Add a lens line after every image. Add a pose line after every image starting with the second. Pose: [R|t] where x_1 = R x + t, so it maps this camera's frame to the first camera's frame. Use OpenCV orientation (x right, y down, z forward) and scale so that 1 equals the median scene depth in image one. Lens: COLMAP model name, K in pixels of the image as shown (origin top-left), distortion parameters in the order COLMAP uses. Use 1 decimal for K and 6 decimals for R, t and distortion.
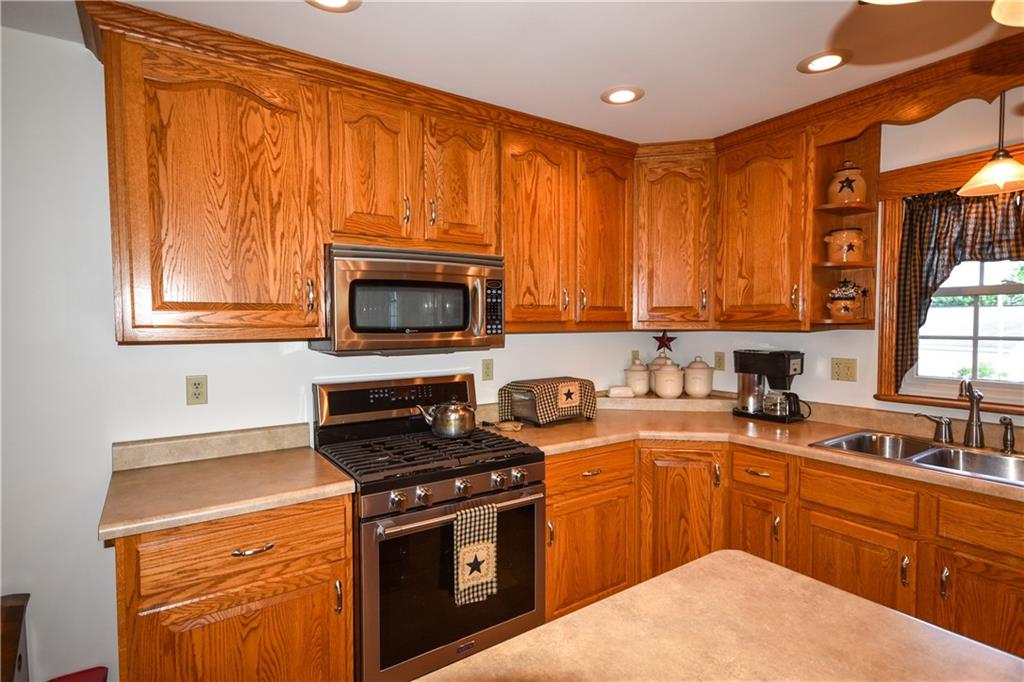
lens RADIAL K [[513.4, 0, 513.4], [0, 513.4, 337.7], [0, 0, 1]] dist [0.003415, -0.000261]
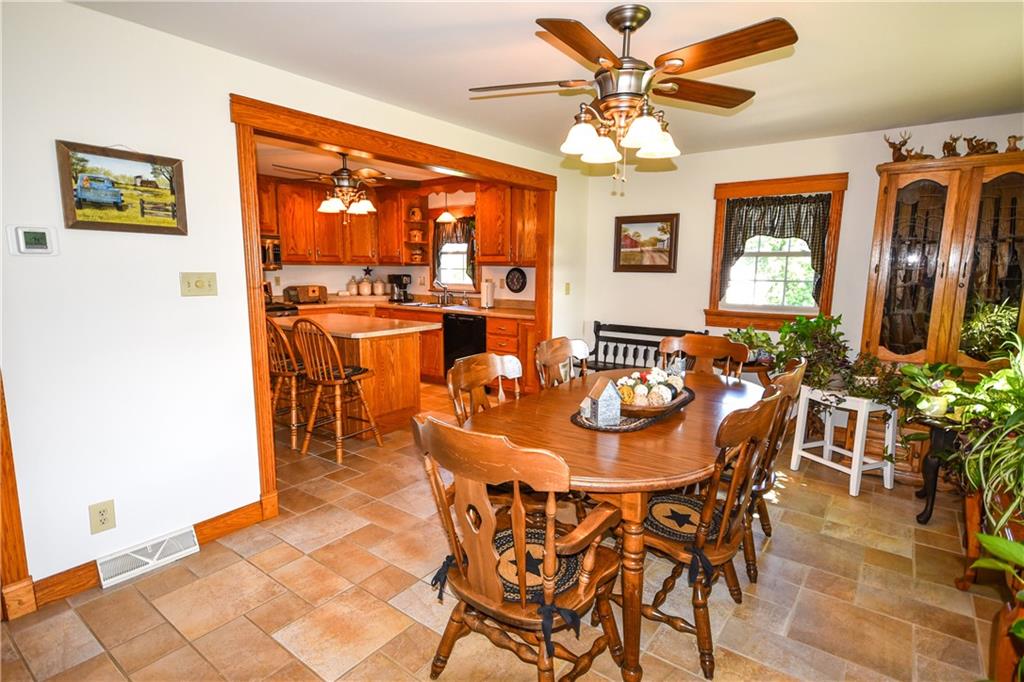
lens RADIAL K [[513.4, 0, 517.4], [0, 513.4, 343.3], [0, 0, 1]] dist [0.003415, -0.000261]
pose [[0.947691, -0.032074, 0.317574, 0.272276], [-0.006040, 0.992958, 0.118312, 0.069004], [-0.319132, -0.114041, 0.940824, -1.868154]]
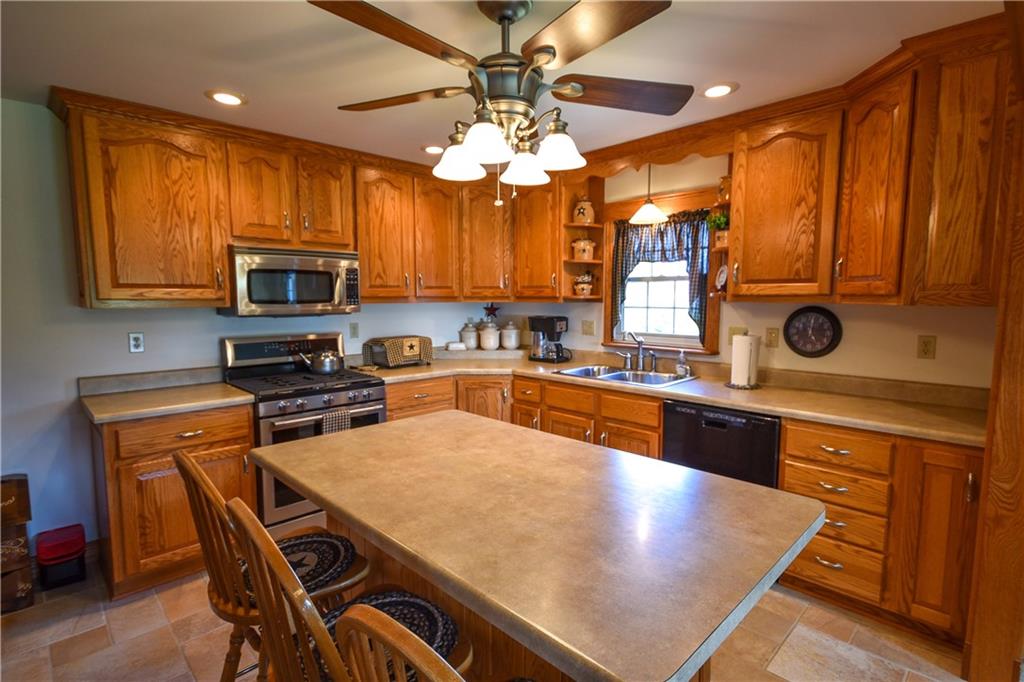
lens RADIAL K [[513.4, 0, 522.1], [0, 513.4, 342.6], [0, 0, 1]] dist [0.003415, -0.000261]
pose [[0.984984, -0.011621, 0.172253, 0.185998], [0.000884, 0.998059, 0.062277, 0.009392], [-0.172643, -0.061189, 0.983082, -0.550736]]
